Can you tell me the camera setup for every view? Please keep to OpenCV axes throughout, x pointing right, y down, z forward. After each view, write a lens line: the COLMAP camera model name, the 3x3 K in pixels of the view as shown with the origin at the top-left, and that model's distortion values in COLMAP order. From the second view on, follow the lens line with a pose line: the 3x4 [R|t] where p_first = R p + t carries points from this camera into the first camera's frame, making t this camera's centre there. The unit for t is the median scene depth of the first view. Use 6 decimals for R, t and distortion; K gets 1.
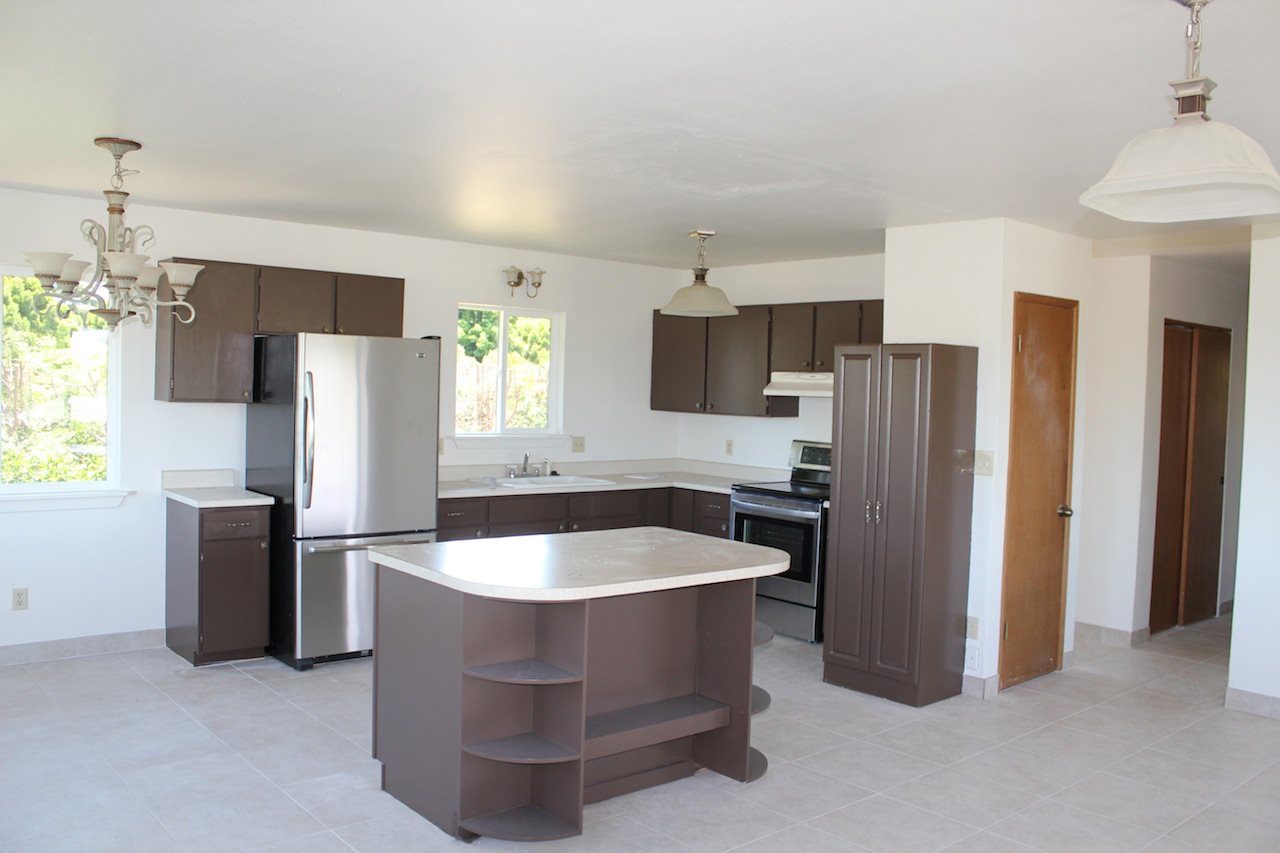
lens RADIAL K [[1077.5, 0, 640.0], [0, 1077.5, 426.5], [0, 0, 1]] dist [-0.096130, -0.003477]
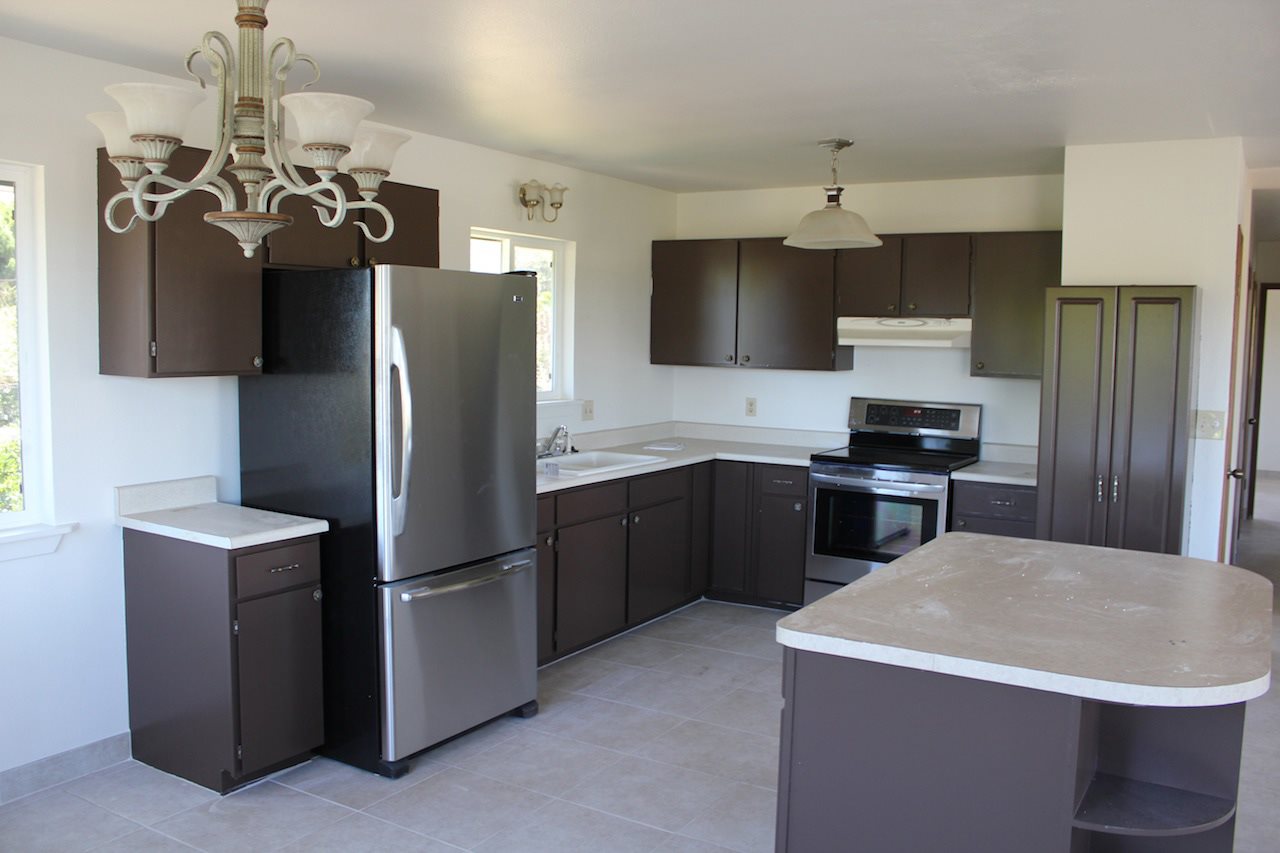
lens RADIAL K [[1080.3, 0, 677.6], [0, 1080.3, 426.0], [0, 0, 1]] dist [-0.099809, 0.011312]
pose [[0.947019, -0.040654, 0.318596, -0.325805], [0.023086, 0.998007, 0.058725, -0.022552], [-0.320348, -0.048259, 0.946070, 0.300043]]
